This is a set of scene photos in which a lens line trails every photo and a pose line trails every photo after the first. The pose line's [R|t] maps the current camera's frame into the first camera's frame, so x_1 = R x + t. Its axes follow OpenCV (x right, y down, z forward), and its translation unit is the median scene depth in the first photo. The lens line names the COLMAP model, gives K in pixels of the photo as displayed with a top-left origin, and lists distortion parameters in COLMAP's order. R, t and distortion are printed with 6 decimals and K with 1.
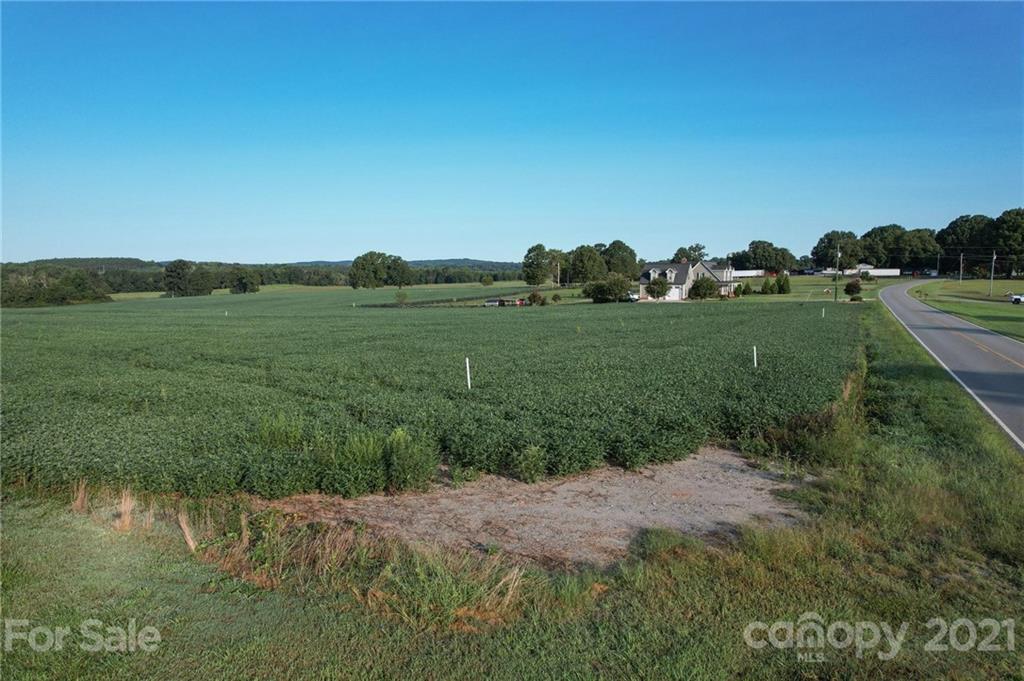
lens RADIAL K [[656.2, 0, 508.3], [0, 656.2, 335.8], [0, 0, 1]] dist [-0.065565, 0.054761]
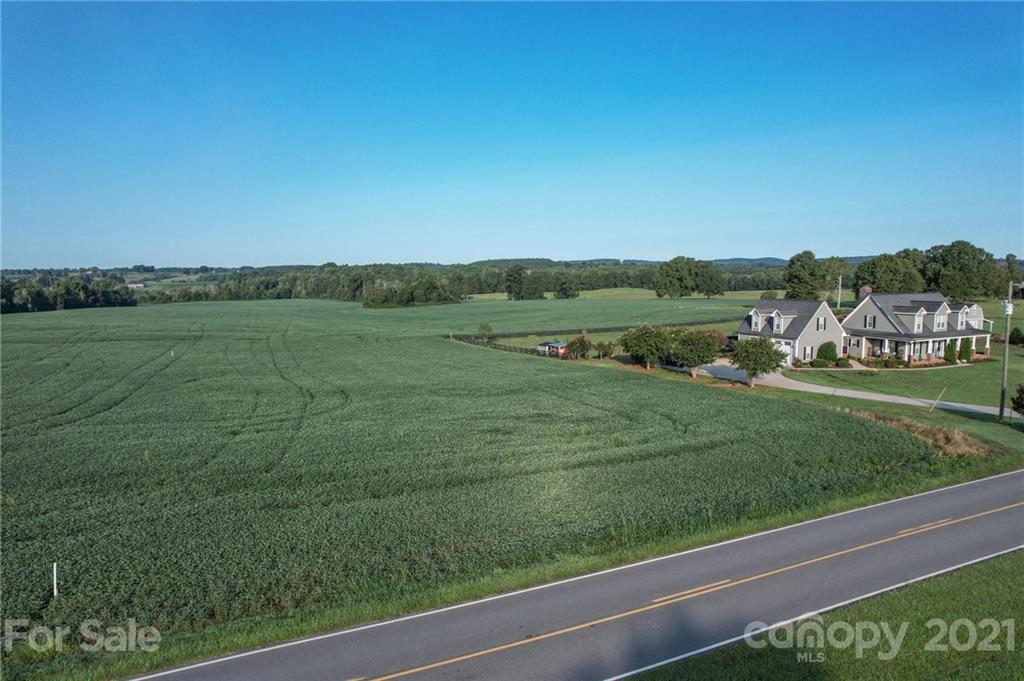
lens RADIAL K [[656.2, 0, 507.3], [0, 656.2, 345.8], [0, 0, 1]] dist [-0.065565, 0.054761]
pose [[0.811472, 0.063158, -0.580968, 3.004660], [-0.051644, 0.998003, 0.036360, -0.617216], [0.582105, 0.000498, 0.813114, 3.027798]]
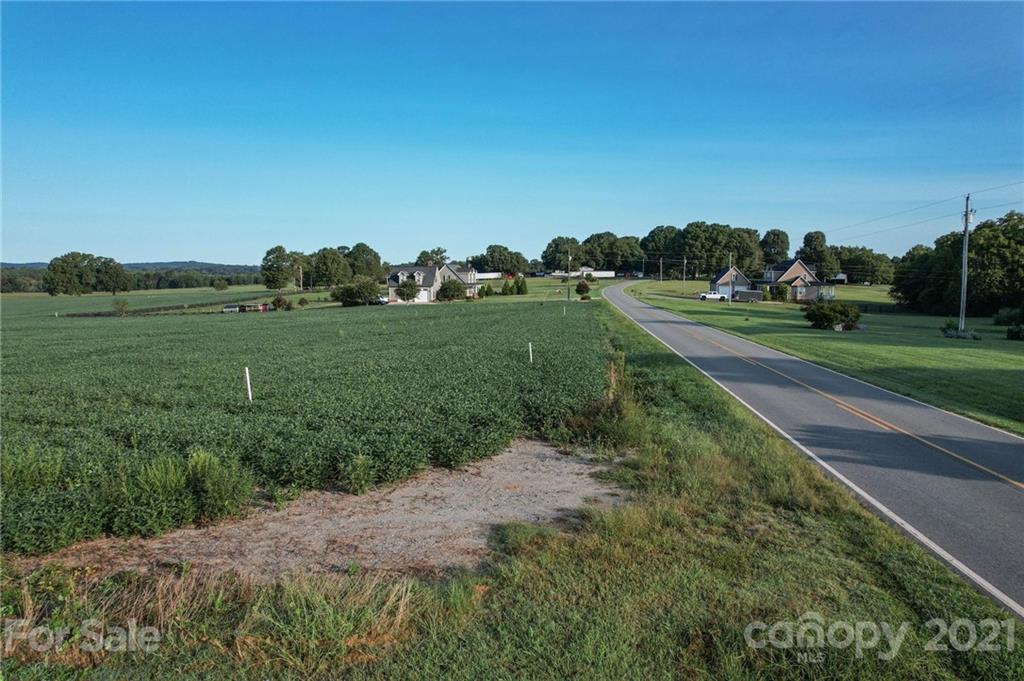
lens RADIAL K [[656.2, 0, 508.3], [0, 656.2, 340.1], [0, 0, 1]] dist [-0.065565, 0.054761]
pose [[0.925880, -0.037646, 0.375937, -0.071003], [0.036932, 0.999276, 0.009107, 0.001372], [-0.376008, 0.005452, 0.926600, 0.028286]]
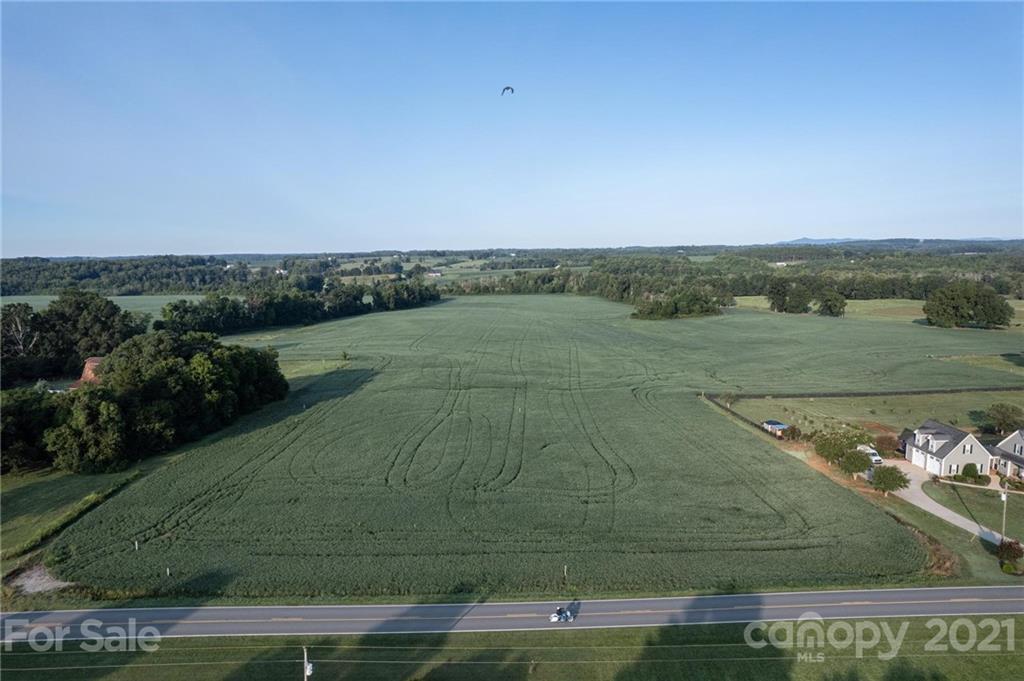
lens RADIAL K [[656.2, 0, 505.7], [0, 656.2, 330.6], [0, 0, 1]] dist [-0.065565, 0.054761]
pose [[0.520231, 0.099715, -0.848184, 4.950179], [-0.073635, 0.994699, 0.071776, -1.946750], [0.850845, 0.025116, 0.524816, 0.892877]]
